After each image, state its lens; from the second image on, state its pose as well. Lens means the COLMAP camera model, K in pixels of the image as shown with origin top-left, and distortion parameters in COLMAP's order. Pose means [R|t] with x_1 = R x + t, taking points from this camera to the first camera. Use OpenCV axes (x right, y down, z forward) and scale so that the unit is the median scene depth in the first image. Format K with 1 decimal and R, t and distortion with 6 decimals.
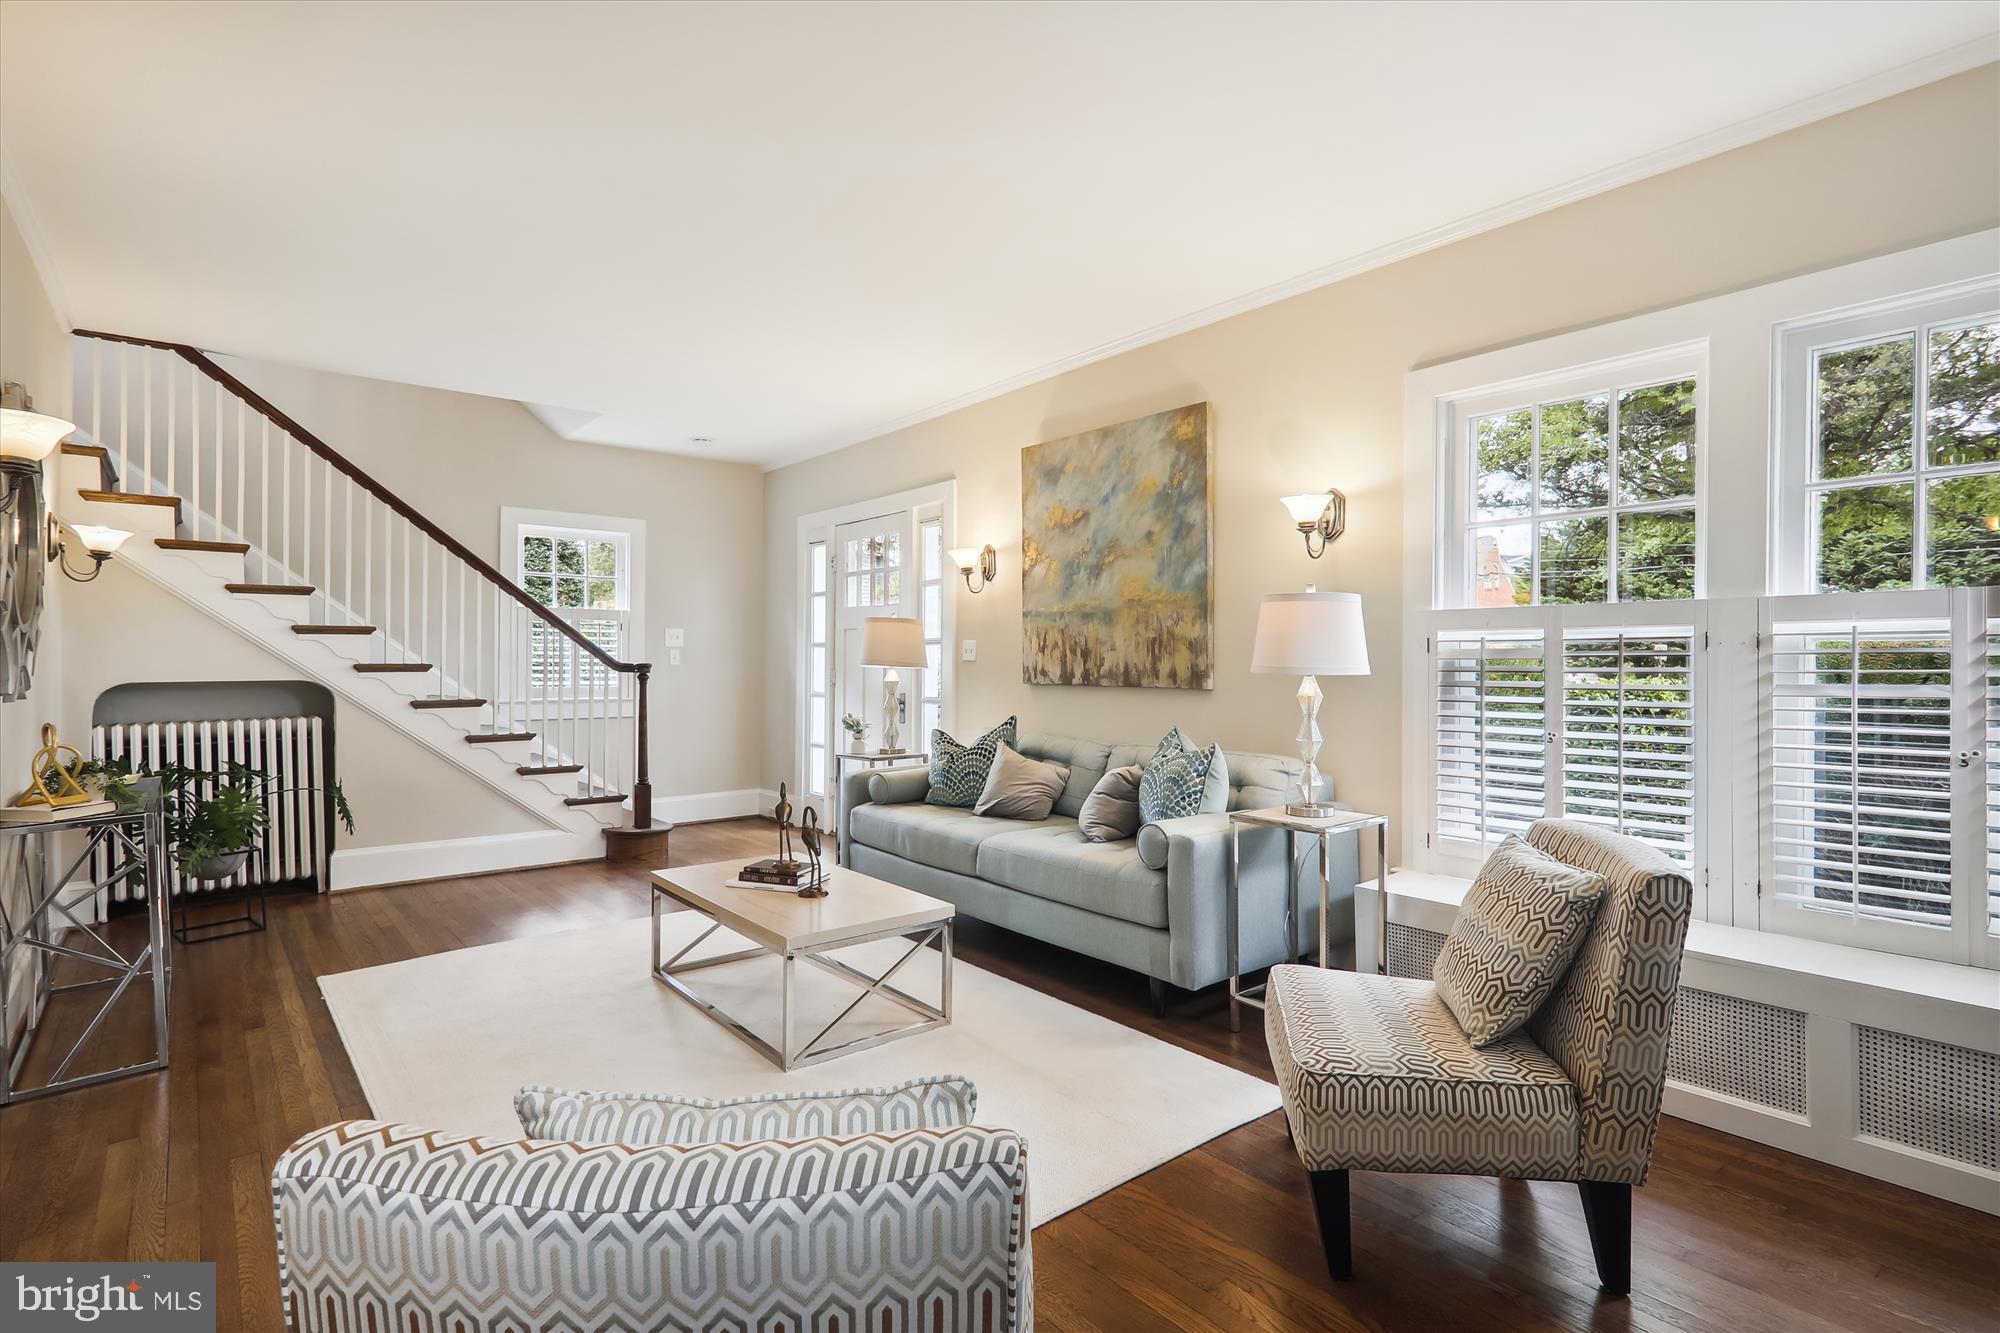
lens RADIAL K [[980.3, 0, 992.2], [0, 980.3, 663.6], [0, 0, 1]] dist [-0.001768, -0.000202]
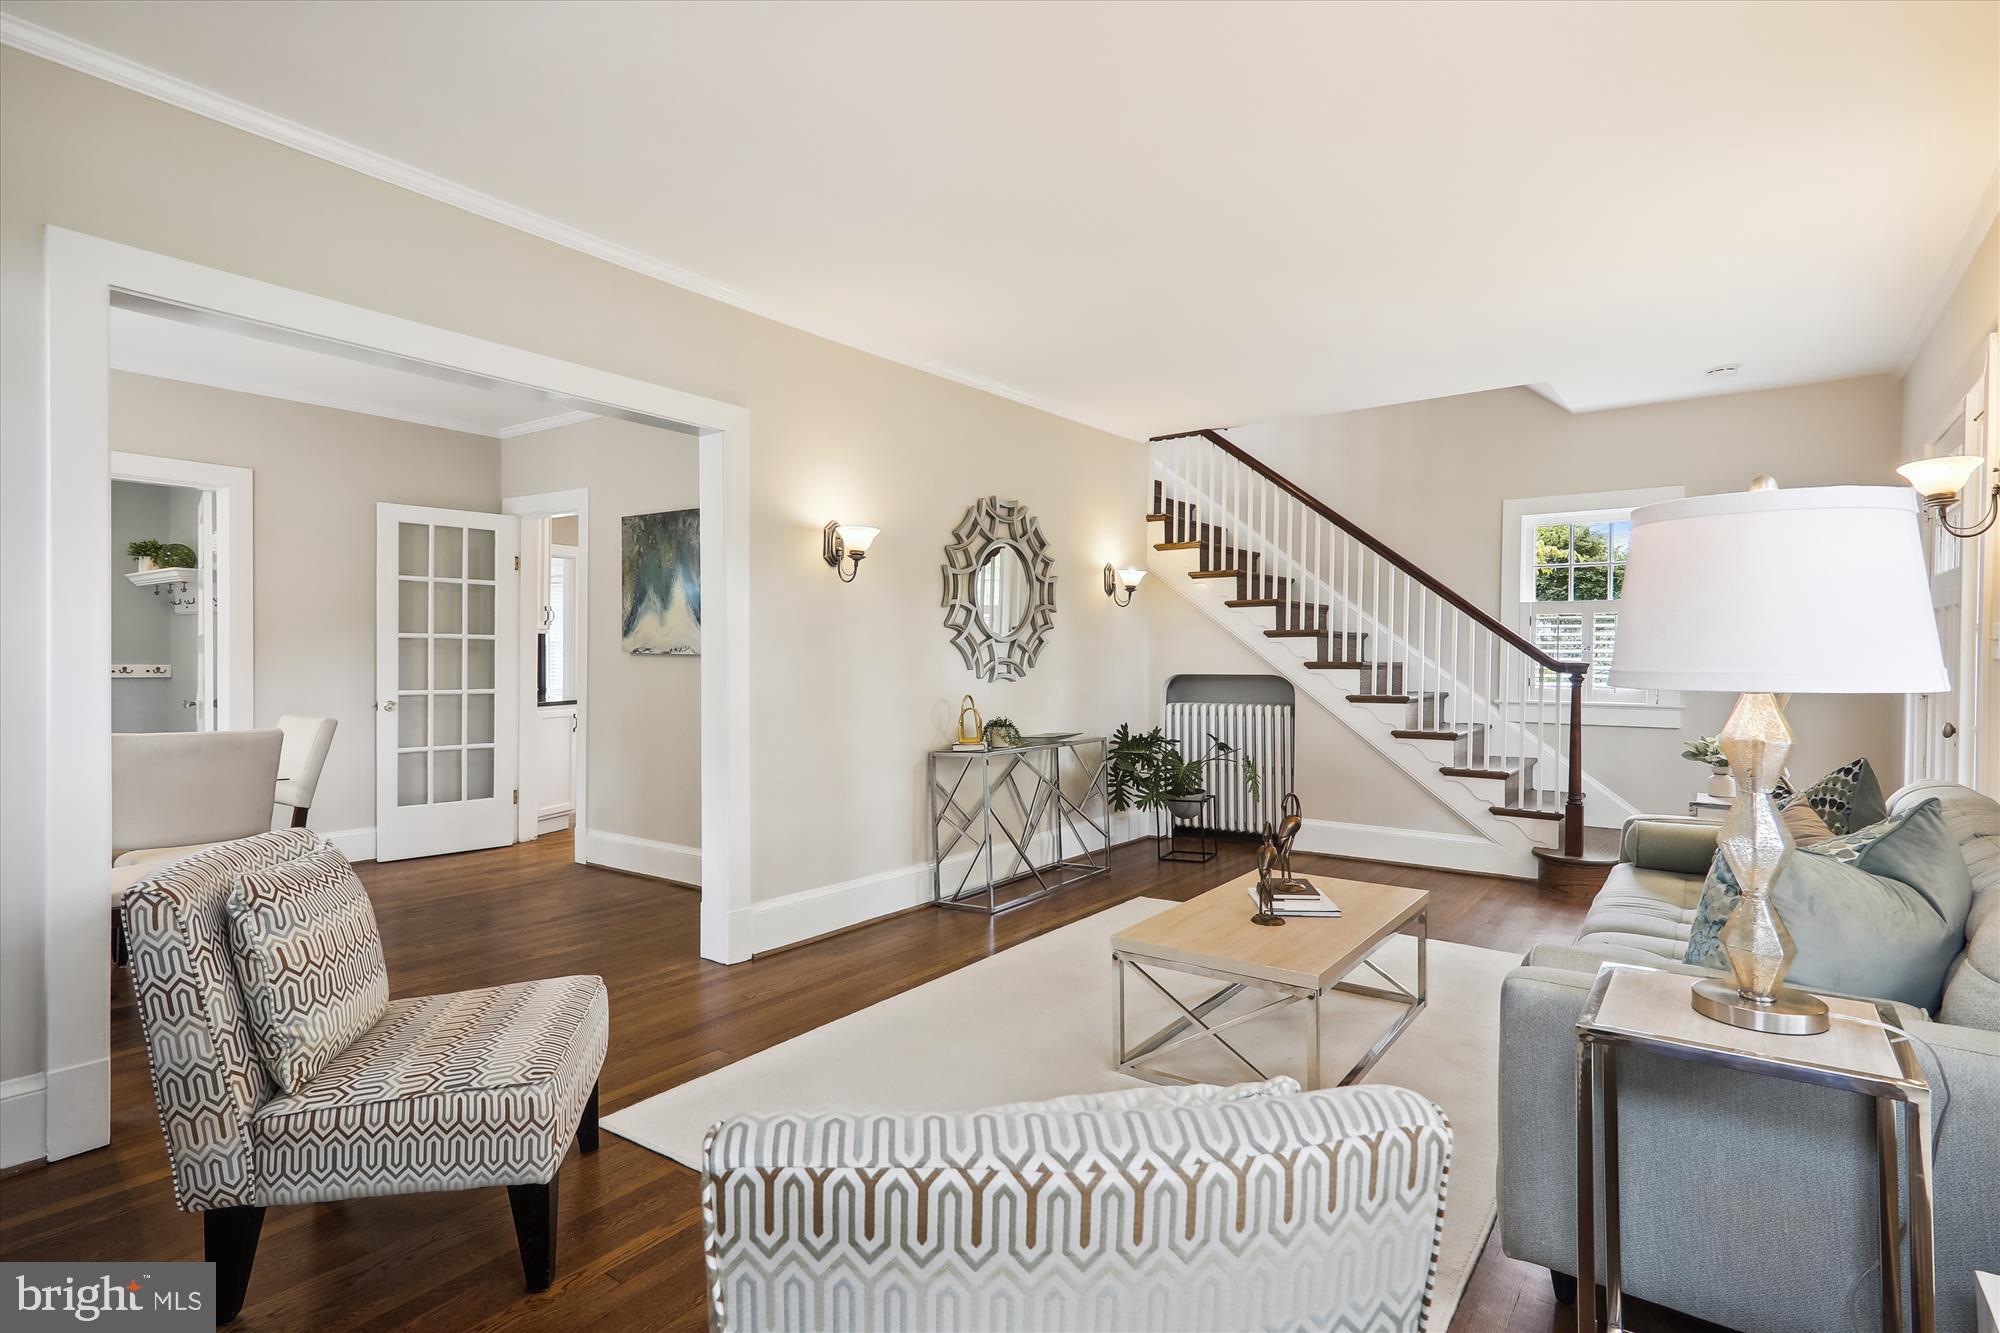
lens RADIAL K [[980.3, 0, 992.2], [0, 980.3, 663.6], [0, 0, 1]] dist [-0.001768, -0.000202]
pose [[0.236750, 0.004725, -0.971559, 0.362144], [-0.005117, 0.999980, 0.003616, 0.000295], [0.971557, 0.004116, 0.236769, 0.318093]]
